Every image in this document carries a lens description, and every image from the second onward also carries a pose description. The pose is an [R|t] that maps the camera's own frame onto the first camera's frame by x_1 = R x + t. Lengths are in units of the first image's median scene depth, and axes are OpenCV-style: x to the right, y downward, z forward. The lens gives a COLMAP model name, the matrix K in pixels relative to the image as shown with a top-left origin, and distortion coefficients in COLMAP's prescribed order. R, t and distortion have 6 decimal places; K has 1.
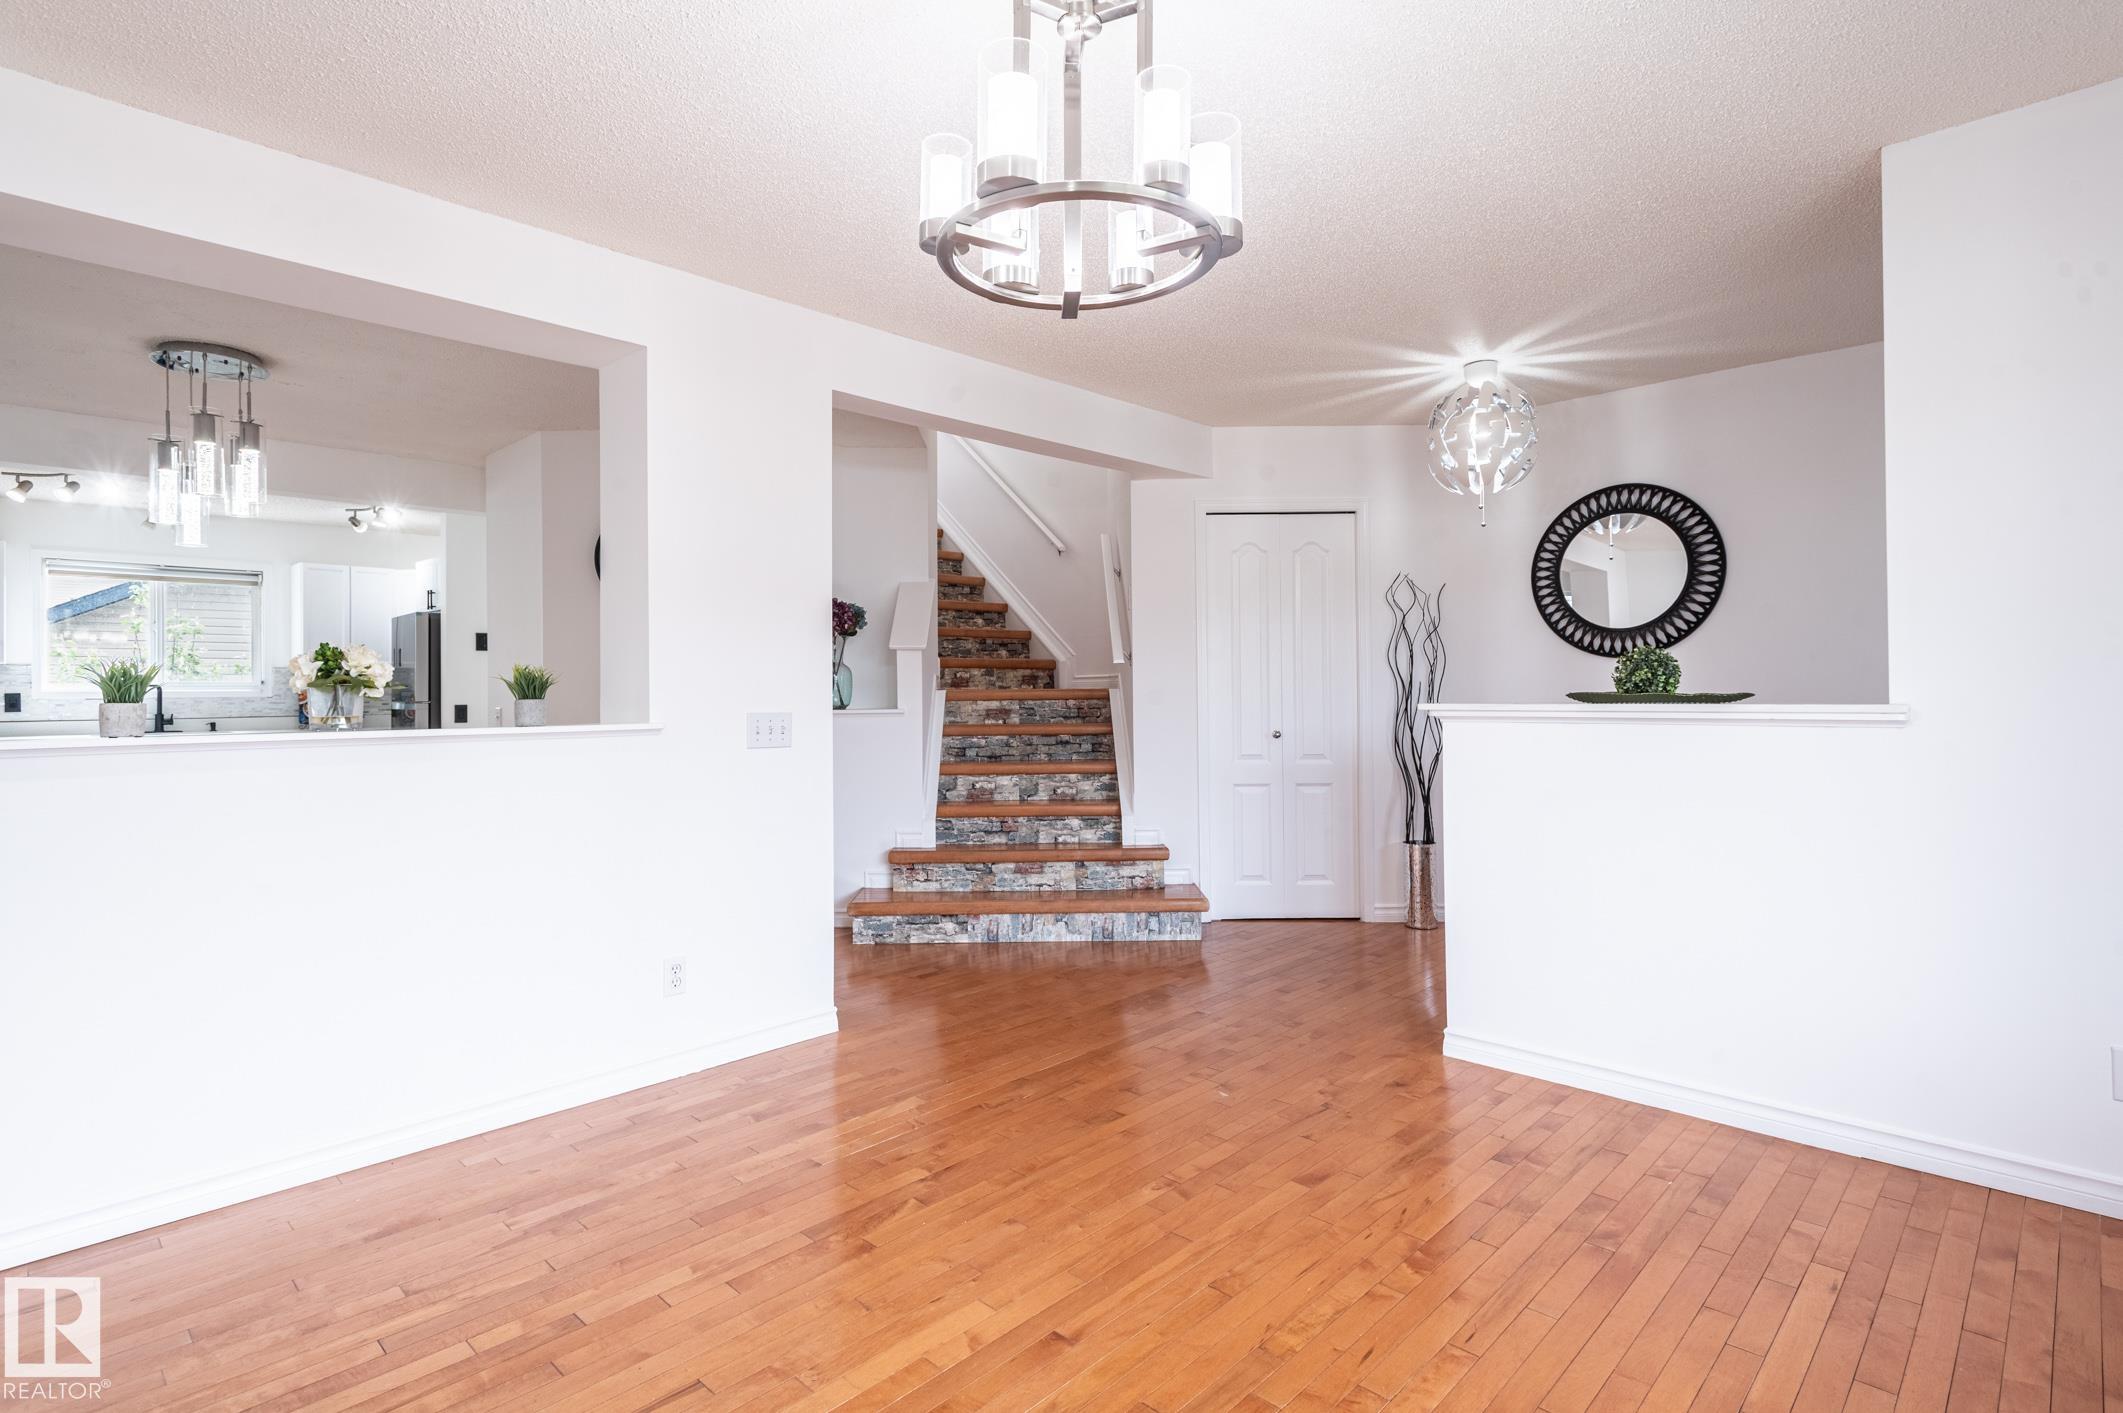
lens RADIAL K [[1042.9, 0, 1027.8], [0, 1042.9, 684.8], [0, 0, 1]] dist [0.022981, -0.008300]
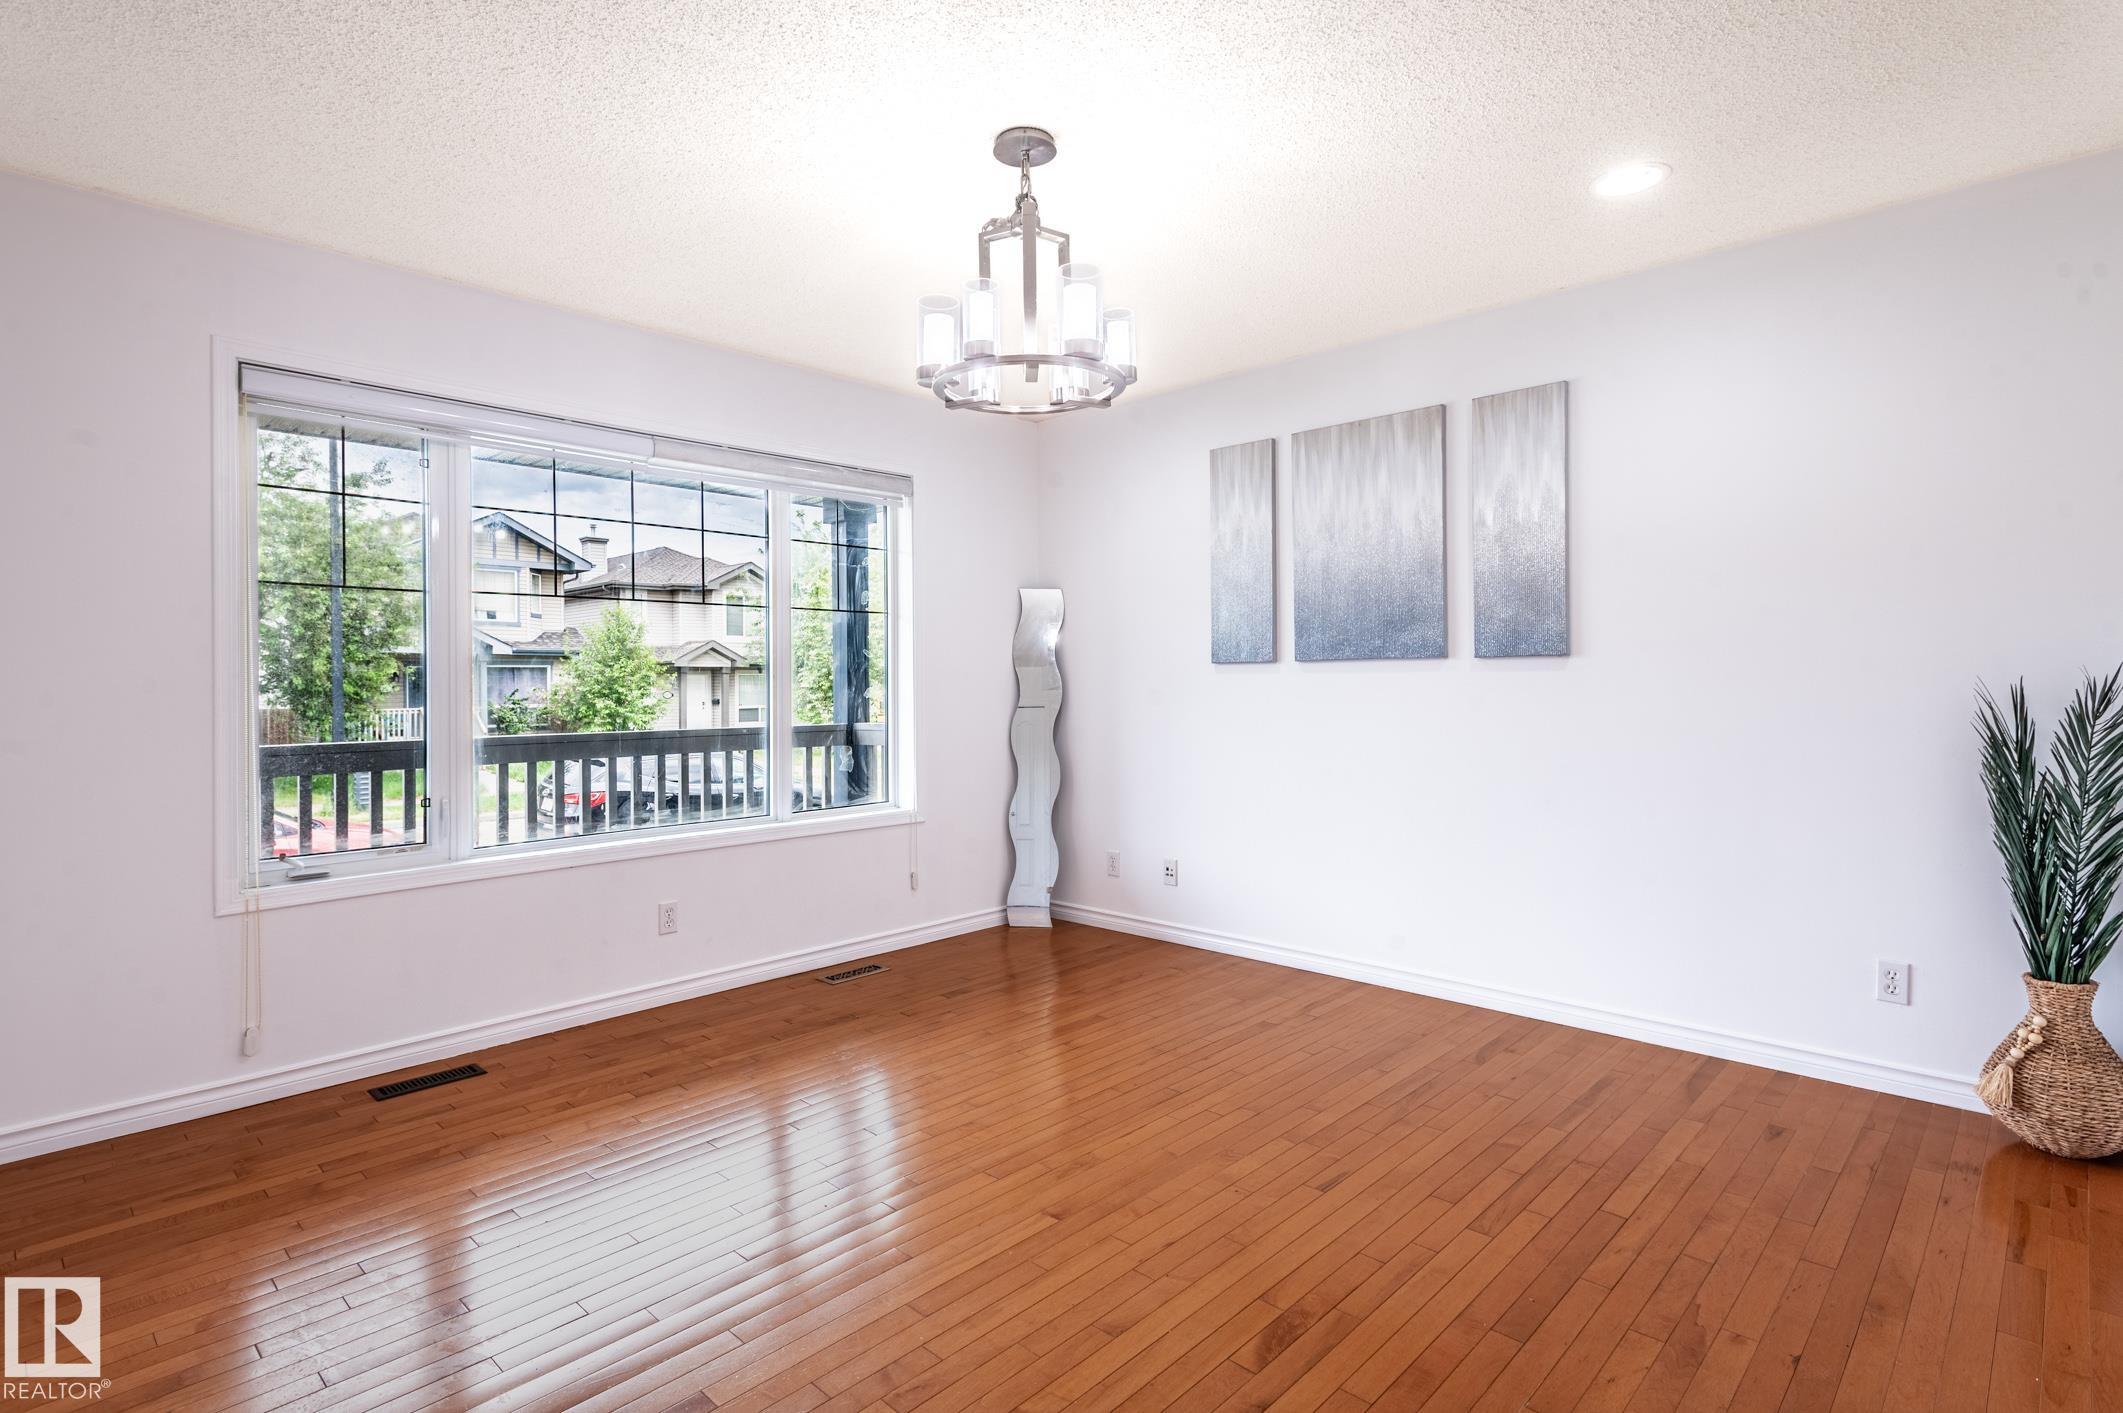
lens RADIAL K [[1042.9, 0, 1045.8], [0, 1042.9, 695.2], [0, 0, 1]] dist [0.022981, -0.008300]
pose [[-0.999484, 0.017791, -0.026737, 0.023907], [0.017653, 0.999830, 0.005394, 0.004843], [0.026828, 0.004919, -0.999628, 0.842701]]
